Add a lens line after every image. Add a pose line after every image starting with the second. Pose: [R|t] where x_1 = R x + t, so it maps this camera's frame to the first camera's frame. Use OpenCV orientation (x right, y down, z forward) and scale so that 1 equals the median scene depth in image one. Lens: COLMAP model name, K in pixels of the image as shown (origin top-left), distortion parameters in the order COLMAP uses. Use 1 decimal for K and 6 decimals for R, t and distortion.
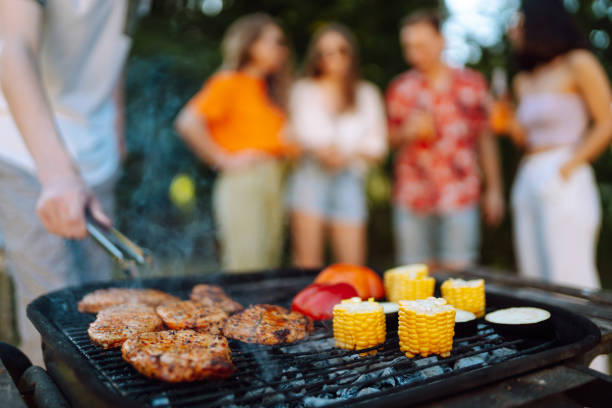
lens RADIAL K [[585.2, 0, 306.0], [0, 585.2, 204.0], [0, 0, 1]] dist [-0.044093, 0.013400]
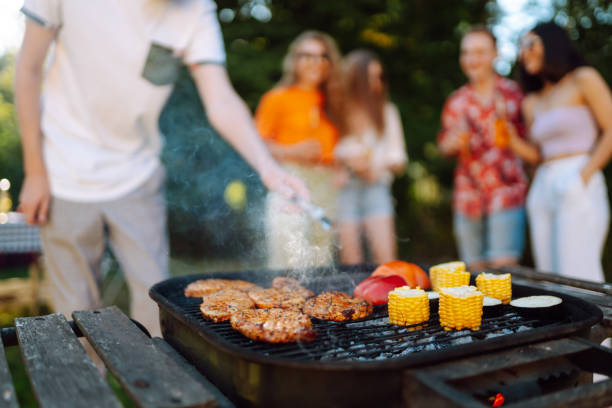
lens RADIAL K [[585.2, 0, 306.0], [0, 585.2, 204.0], [0, 0, 1]] dist [-0.044093, 0.013400]
pose [[0.996650, -0.001371, -0.081773, -0.028777], [0.001176, 0.999996, -0.002432, -0.016590], [0.081776, 0.002328, 0.996648, -0.303242]]
